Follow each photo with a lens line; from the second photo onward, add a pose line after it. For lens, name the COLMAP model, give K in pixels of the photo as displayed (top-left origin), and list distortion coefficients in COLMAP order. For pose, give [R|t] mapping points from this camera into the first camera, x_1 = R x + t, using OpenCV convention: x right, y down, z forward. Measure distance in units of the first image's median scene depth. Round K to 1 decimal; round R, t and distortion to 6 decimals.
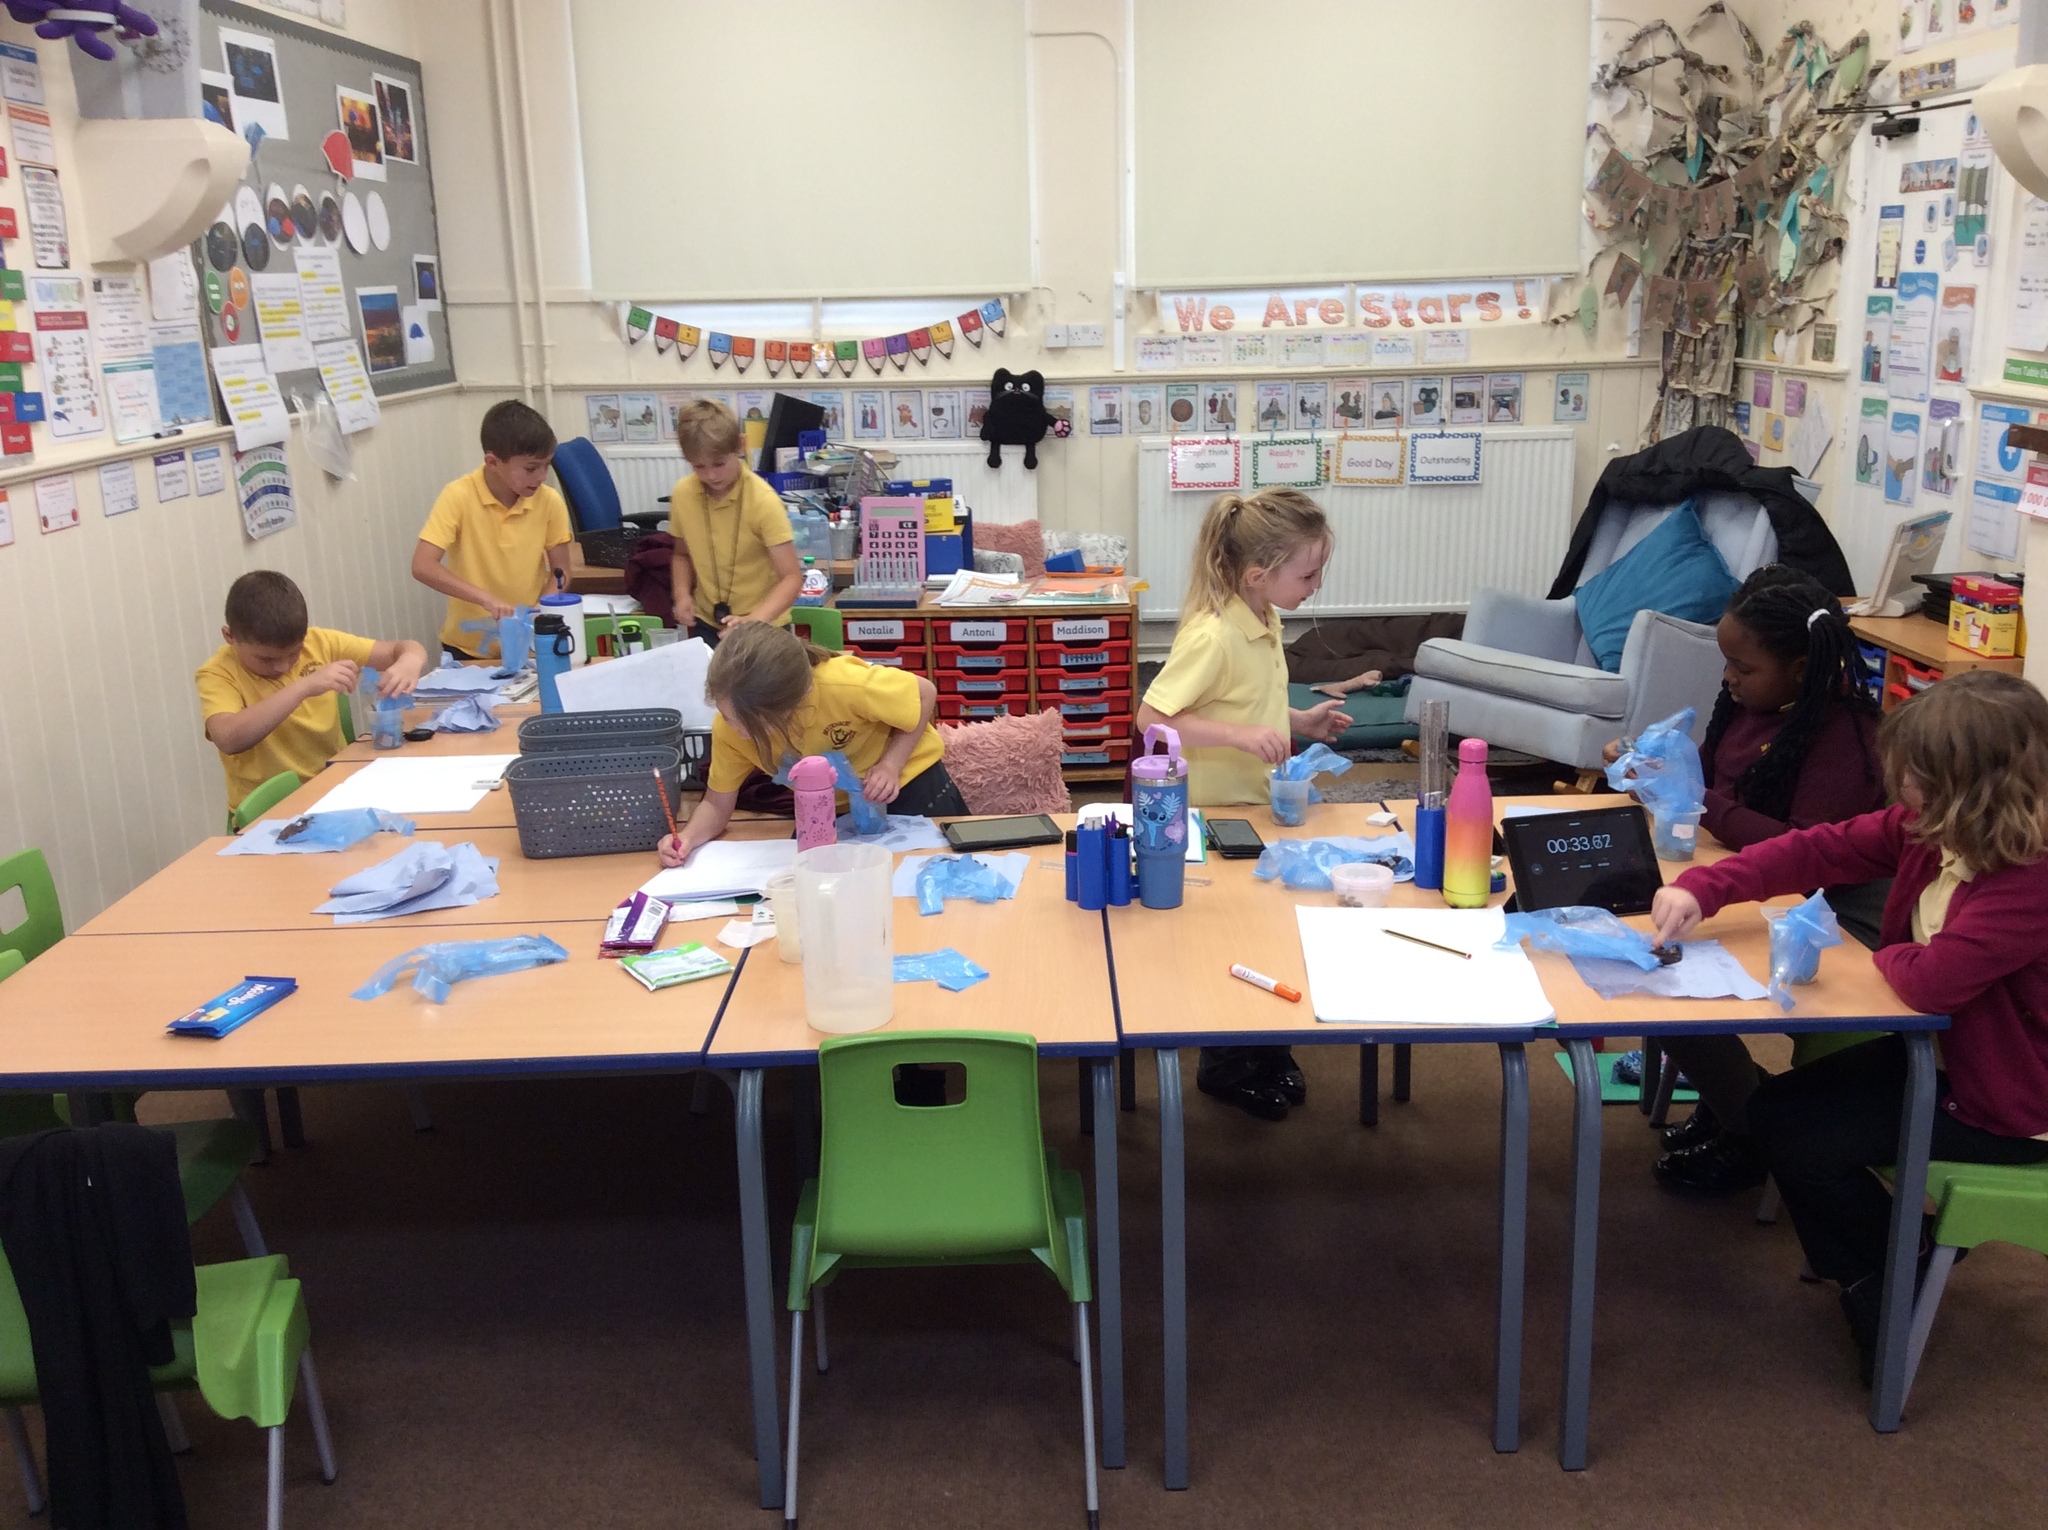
lens RADIAL K [[1951.6, 0, 1135.9], [0, 1951.6, 770.5], [0, 0, 1]] dist [0.185187, -0.357731]
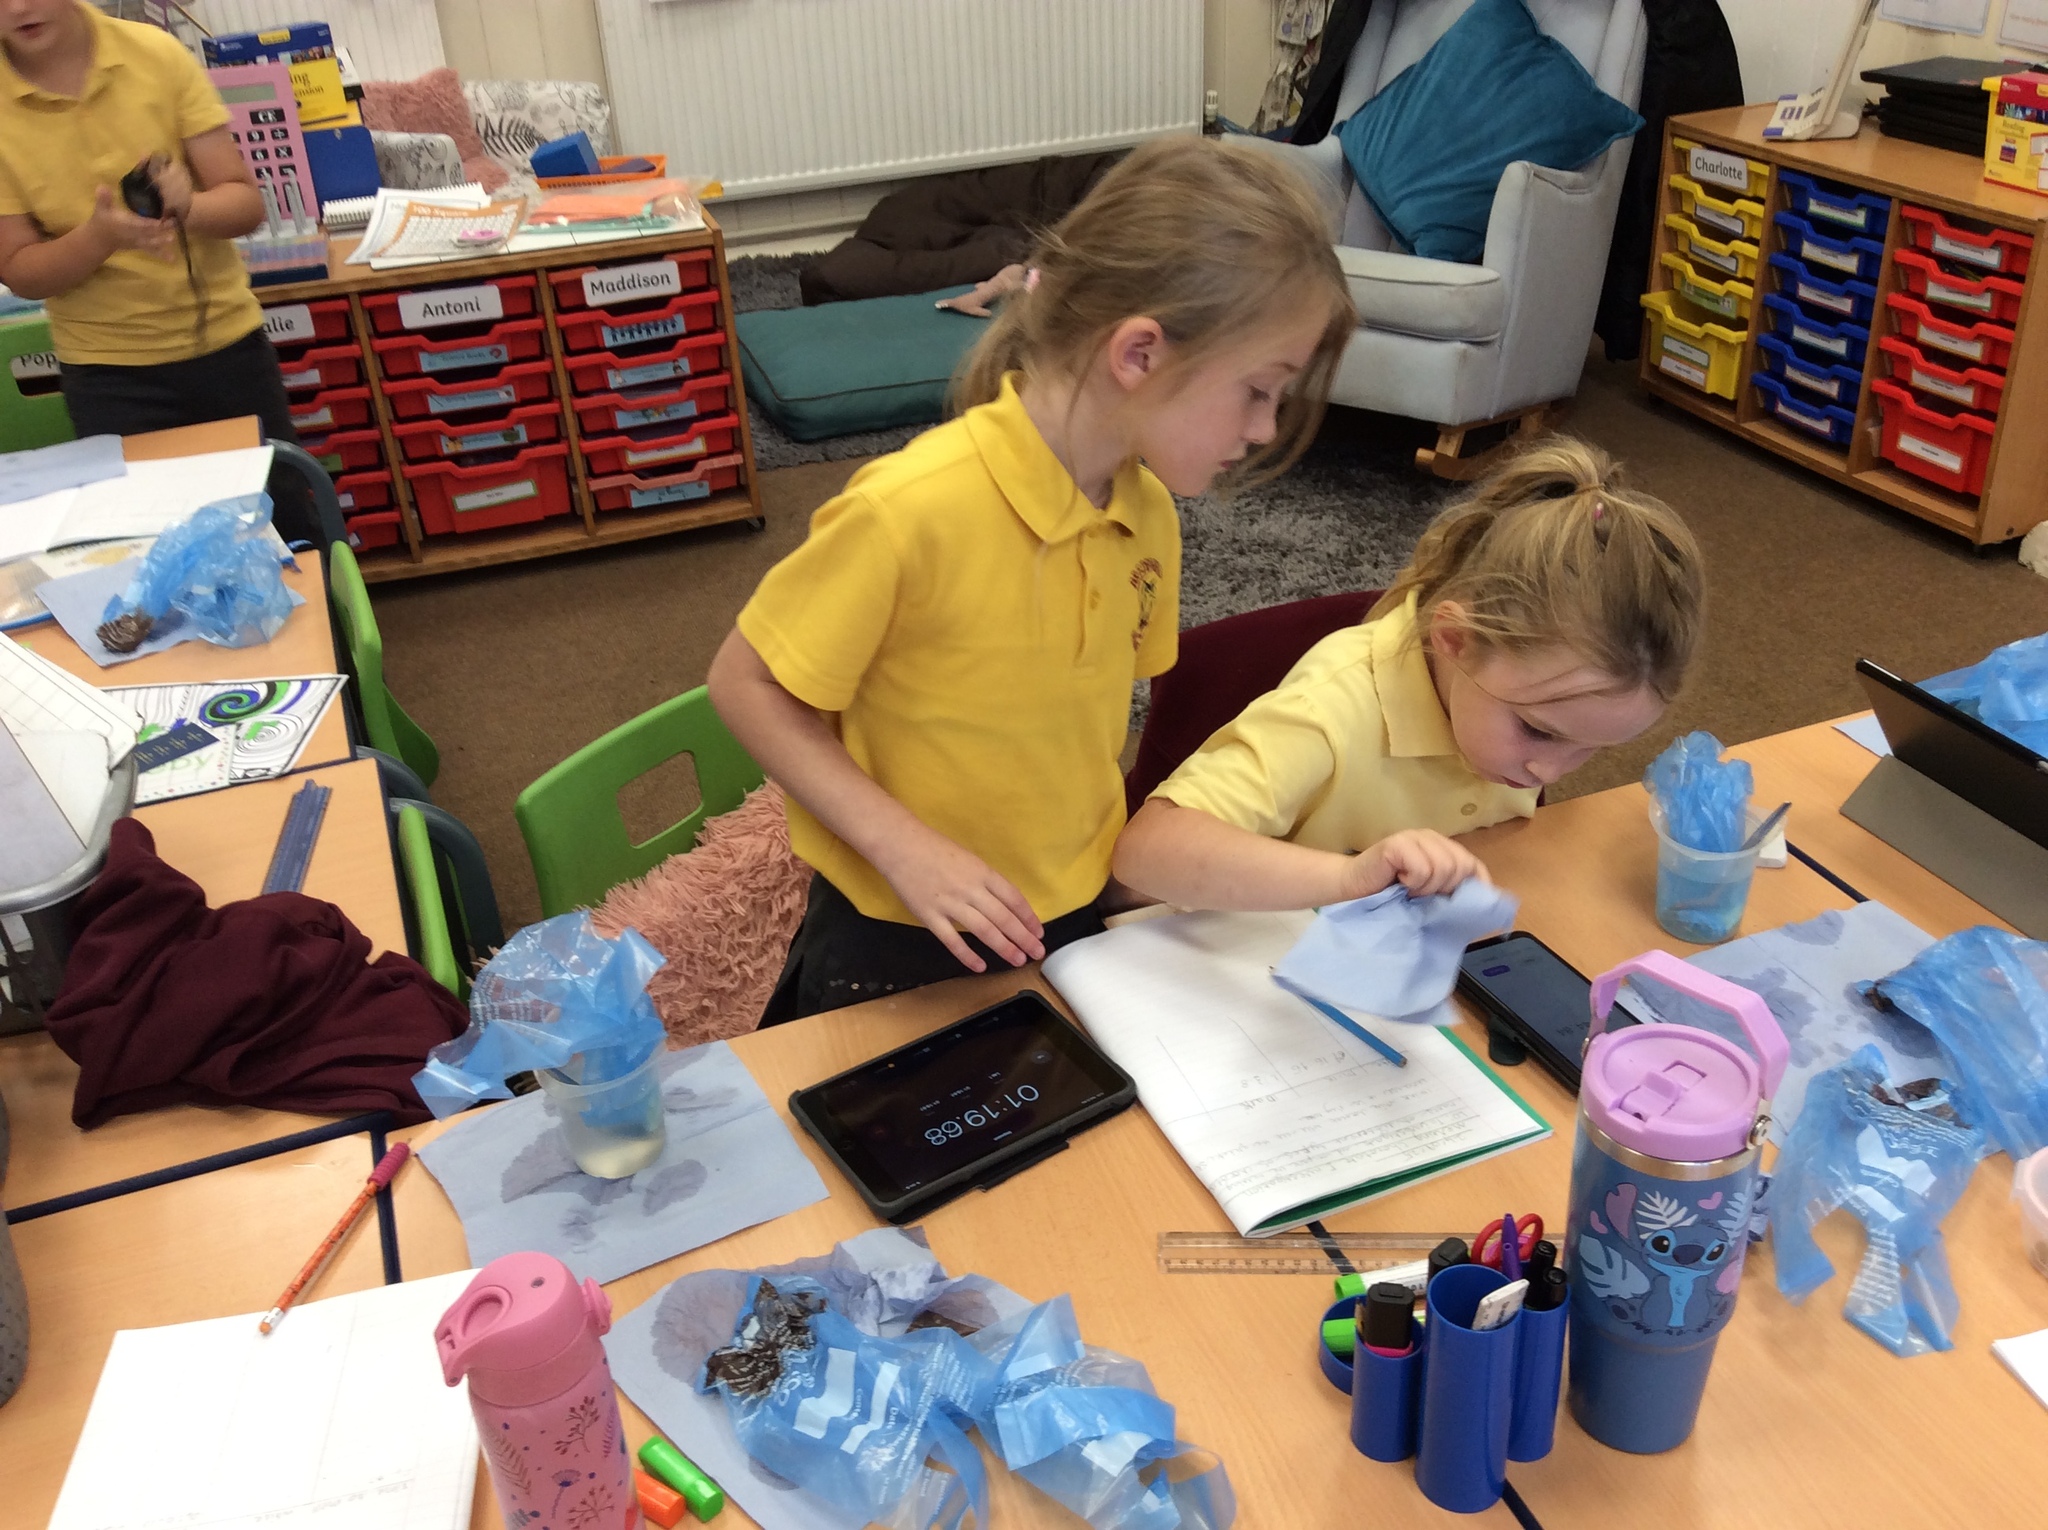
lens RADIAL K [[1951.6, 0, 1135.9], [0, 1951.6, 770.5], [0, 0, 1]] dist [0.185187, -0.357731]
pose [[0.944997, -0.182743, 0.271267, -0.073146], [0.109492, 0.958256, 0.264116, -0.072090], [-0.308208, -0.219887, 0.925558, 0.365214]]
